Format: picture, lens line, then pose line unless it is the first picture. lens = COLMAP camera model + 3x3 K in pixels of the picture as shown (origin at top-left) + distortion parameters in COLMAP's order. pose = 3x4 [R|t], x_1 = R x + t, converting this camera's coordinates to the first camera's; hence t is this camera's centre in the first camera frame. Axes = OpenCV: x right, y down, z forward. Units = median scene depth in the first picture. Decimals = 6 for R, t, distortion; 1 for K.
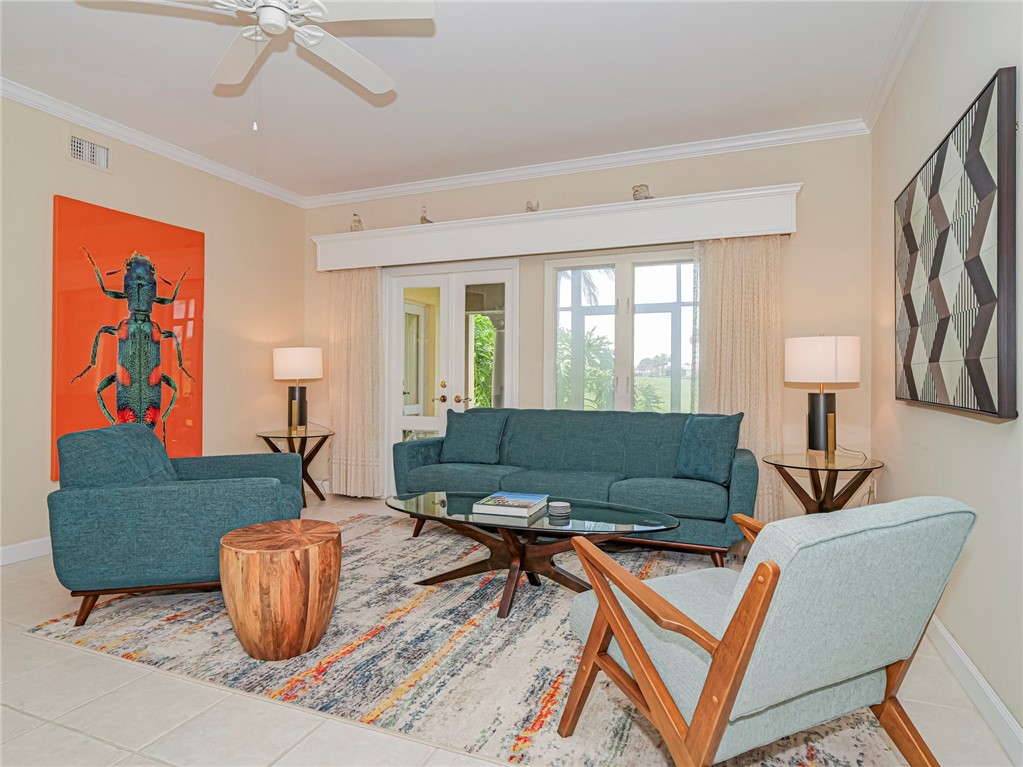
lens RADIAL K [[592.8, 0, 505.2], [0, 592.8, 373.6], [0, 0, 1]] dist [-0.005601, 0.000905]
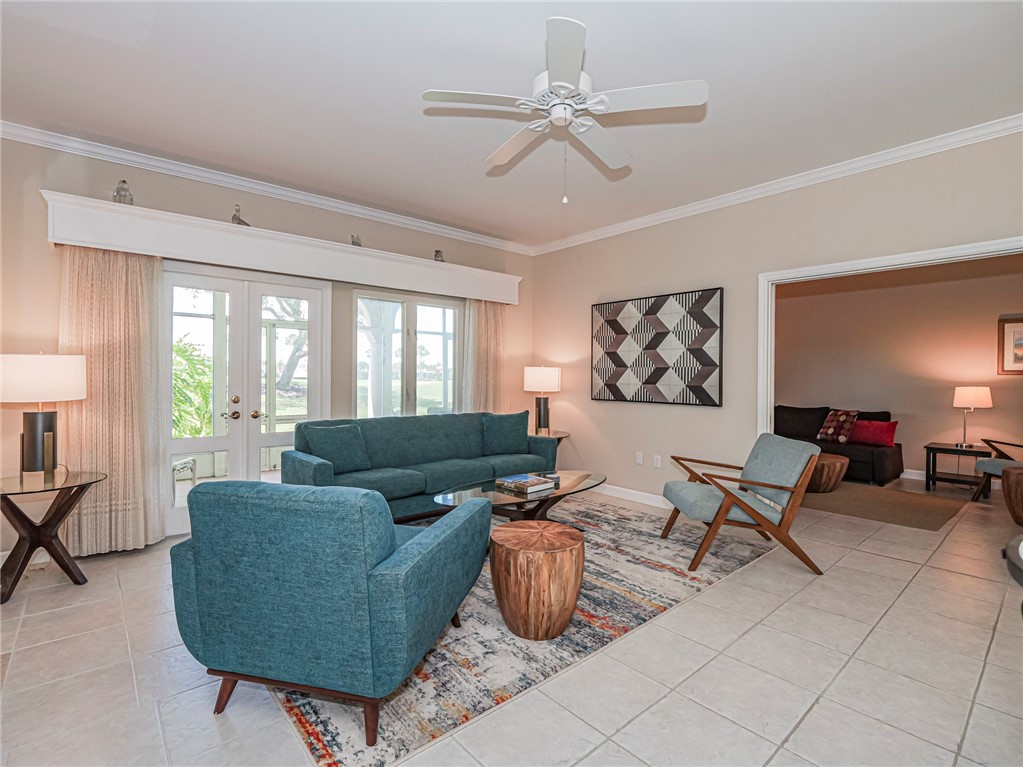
lens RADIAL K [[491.9, 0, 502.1], [0, 491.9, 383.1], [0, 0, 1]] dist [-0.015780, -0.002013]
pose [[0.454542, -0.008966, 0.890680, -0.877718], [-0.006463, 0.999890, 0.013363, -0.031441], [-0.890702, -0.011830, 0.454434, 0.421157]]
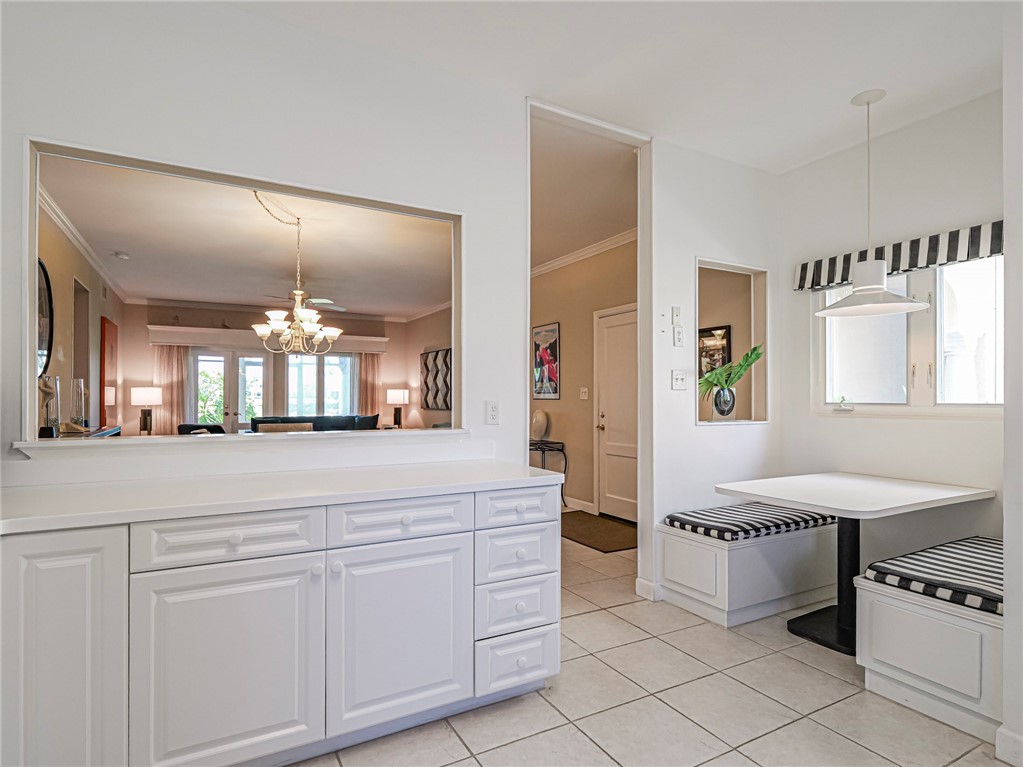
lens RADIAL K [[552.7, 0, 504.7], [0, 552.7, 399.2], [0, 0, 1]] dist [-0.011835, -0.001111]
pose [[0.626447, -0.003458, 0.779456, -1.418414], [-0.000657, 0.999987, 0.004965, -0.026012], [-0.779464, -0.003622, 0.626437, -1.303832]]
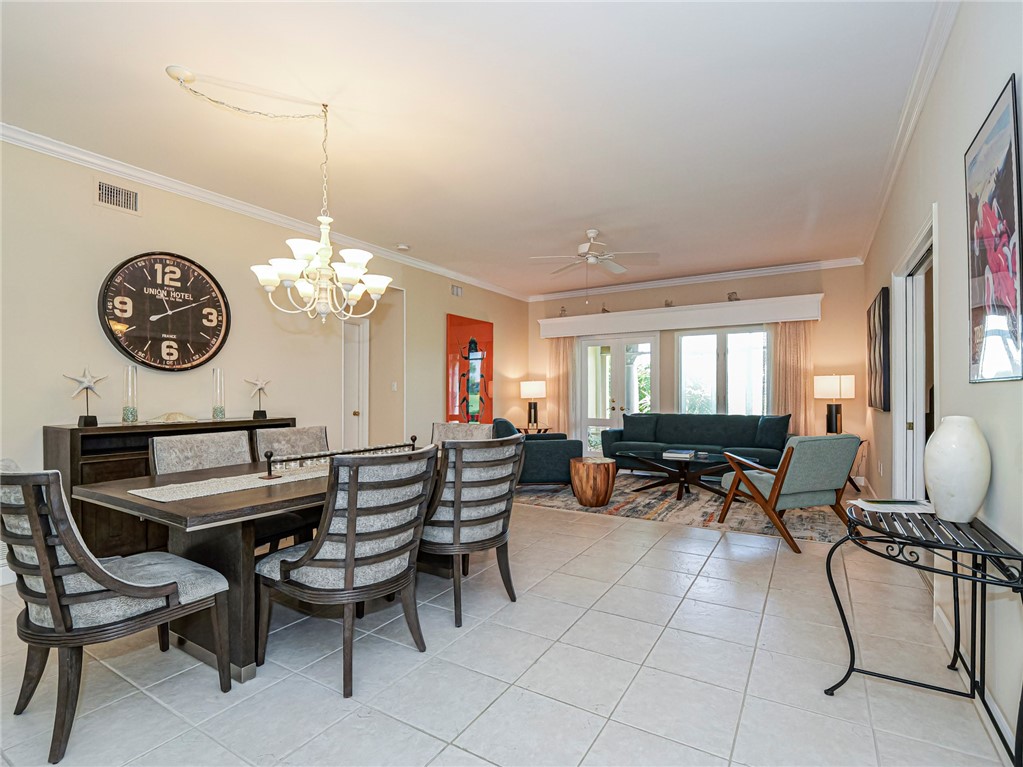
lens RADIAL K [[491.9, 0, 506.6], [0, 491.9, 393.1], [0, 0, 1]] dist [-0.015780, -0.002013]
pose [[0.987001, -0.006919, -0.160567, -0.272138], [0.007397, 0.999970, 0.002378, -0.015557], [0.160545, -0.003535, 0.987022, -0.763561]]
